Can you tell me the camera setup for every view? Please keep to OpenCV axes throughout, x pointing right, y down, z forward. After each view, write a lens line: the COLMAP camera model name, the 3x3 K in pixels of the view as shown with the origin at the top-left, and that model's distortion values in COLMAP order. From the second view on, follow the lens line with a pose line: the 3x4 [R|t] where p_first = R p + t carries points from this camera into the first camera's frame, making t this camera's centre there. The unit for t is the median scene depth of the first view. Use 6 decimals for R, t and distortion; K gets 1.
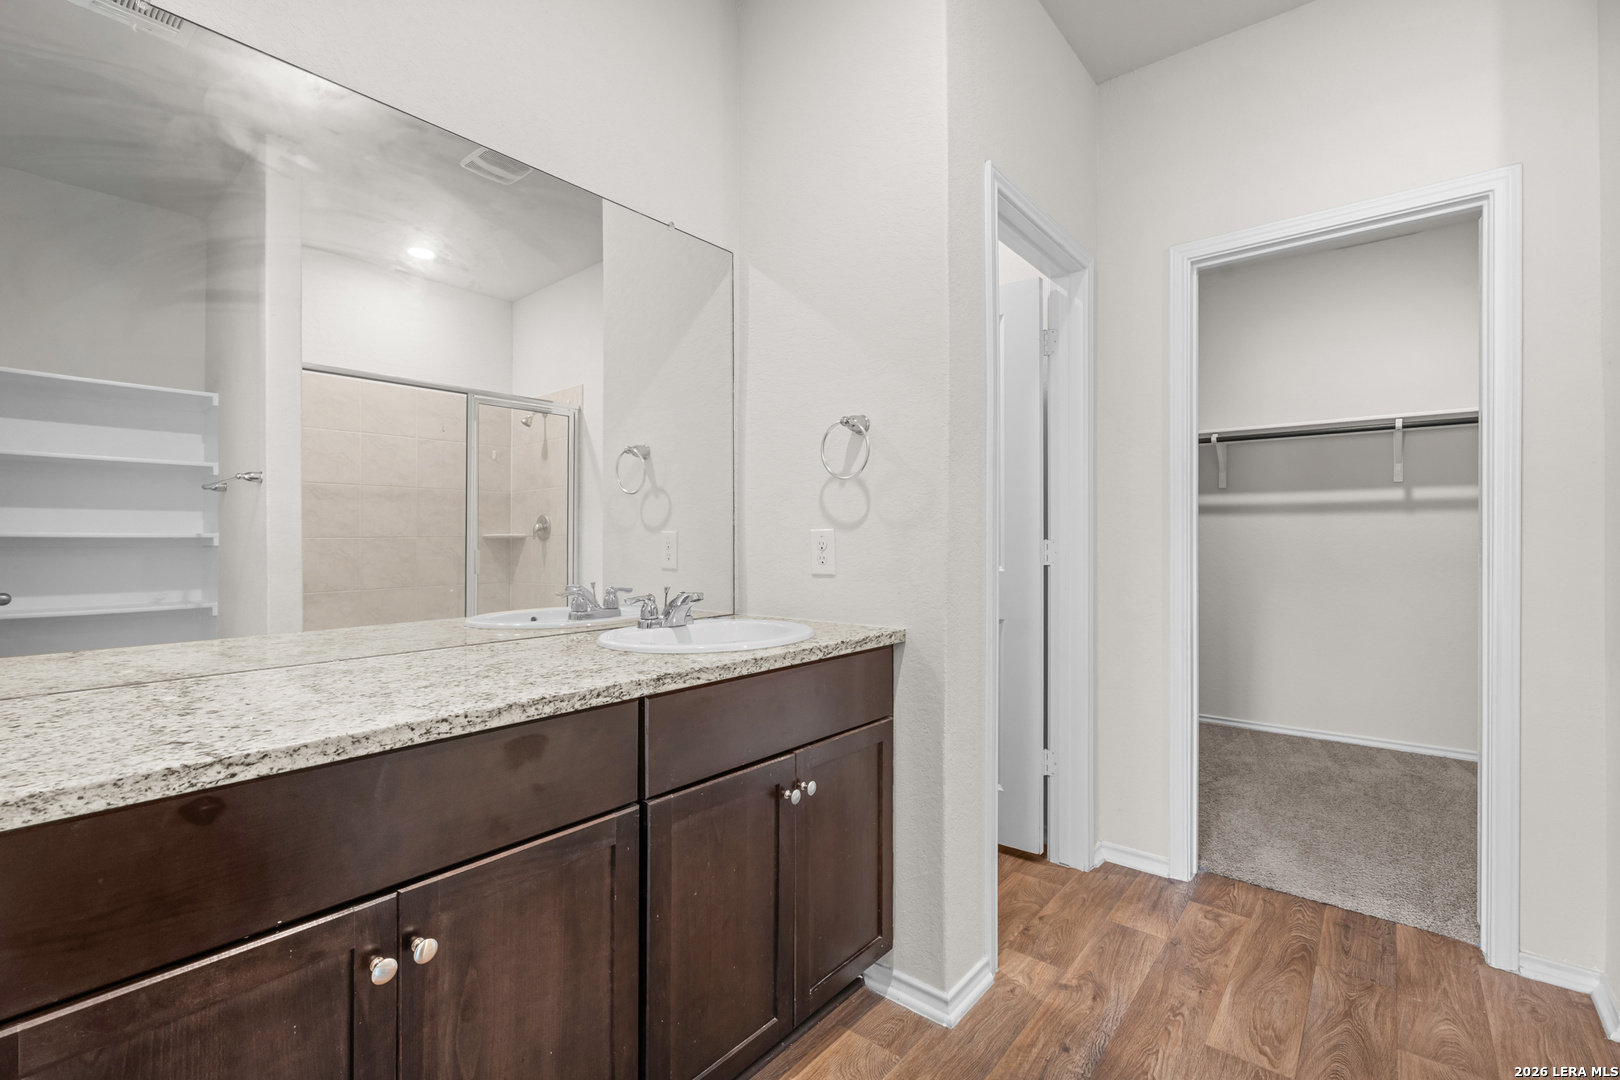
lens RADIAL K [[727.8, 0, 823.7], [0, 727.8, 505.0], [0, 0, 1]] dist [-0.021464, -0.000134]
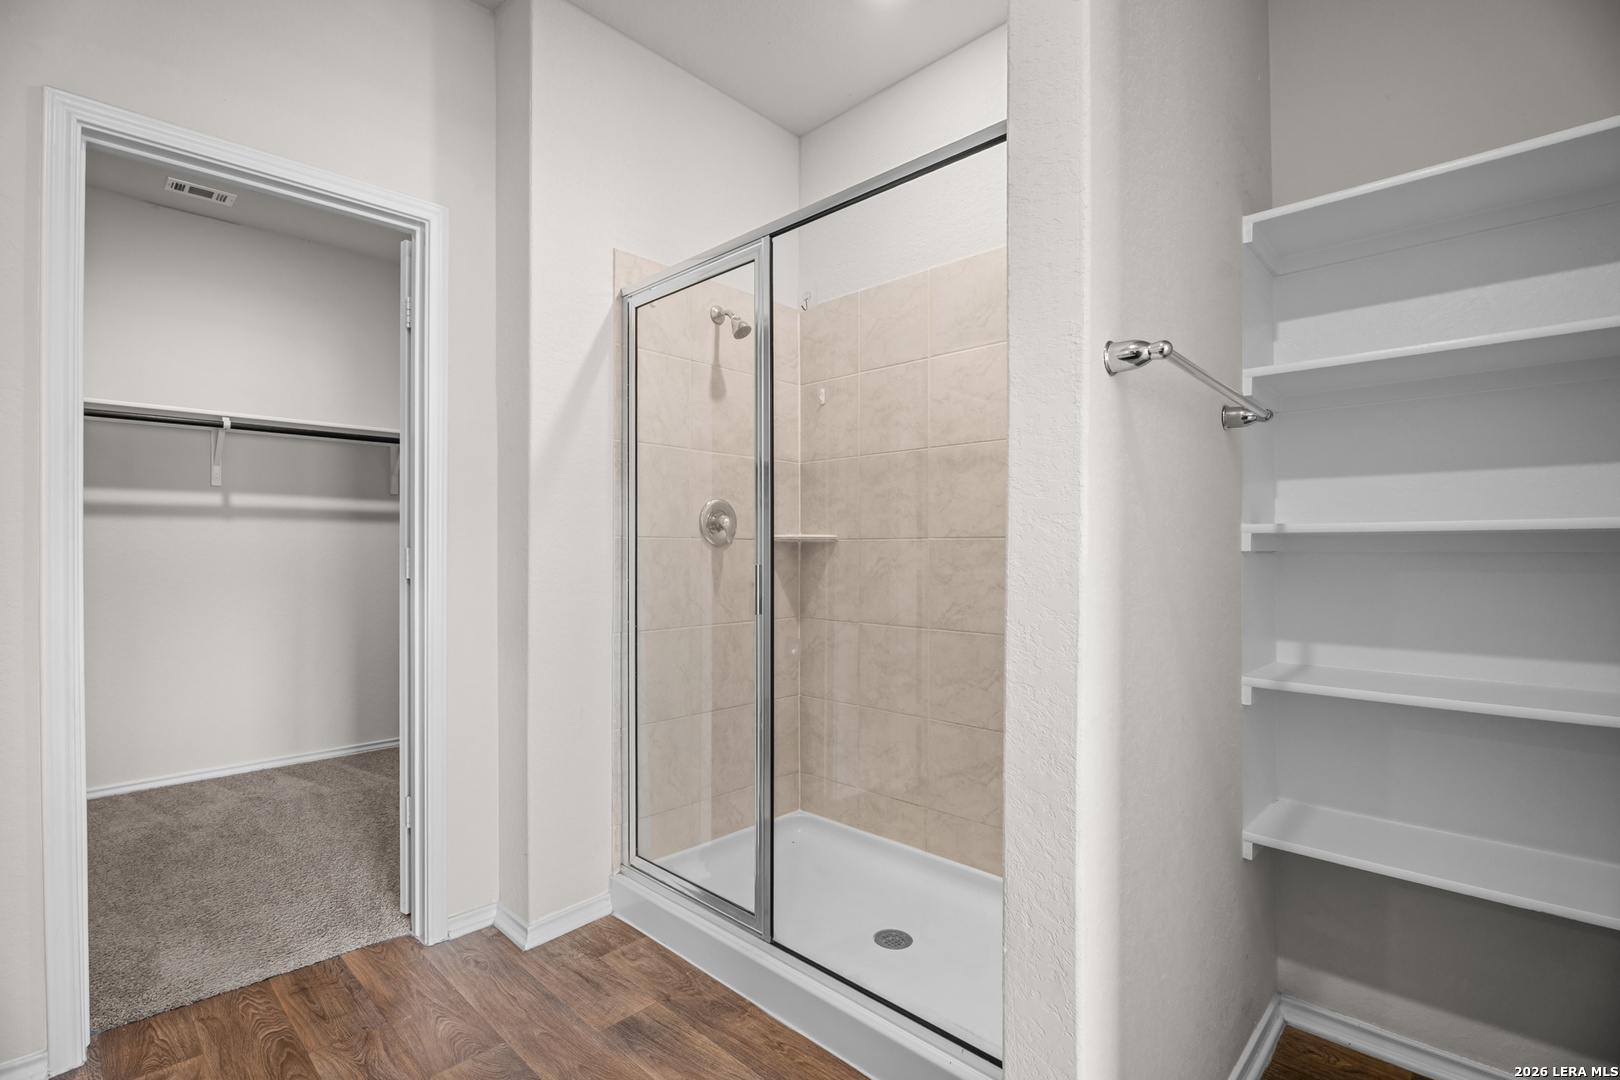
lens RADIAL K [[727.8, 0, 822.8], [0, 727.8, 559.0], [0, 0, 1]] dist [-0.021464, -0.000134]
pose [[0.096542, -0.019727, 0.995133, -0.074761], [-0.046772, 0.998609, 0.024333, 0.004972], [-0.994229, -0.048894, 0.095485, 0.295776]]
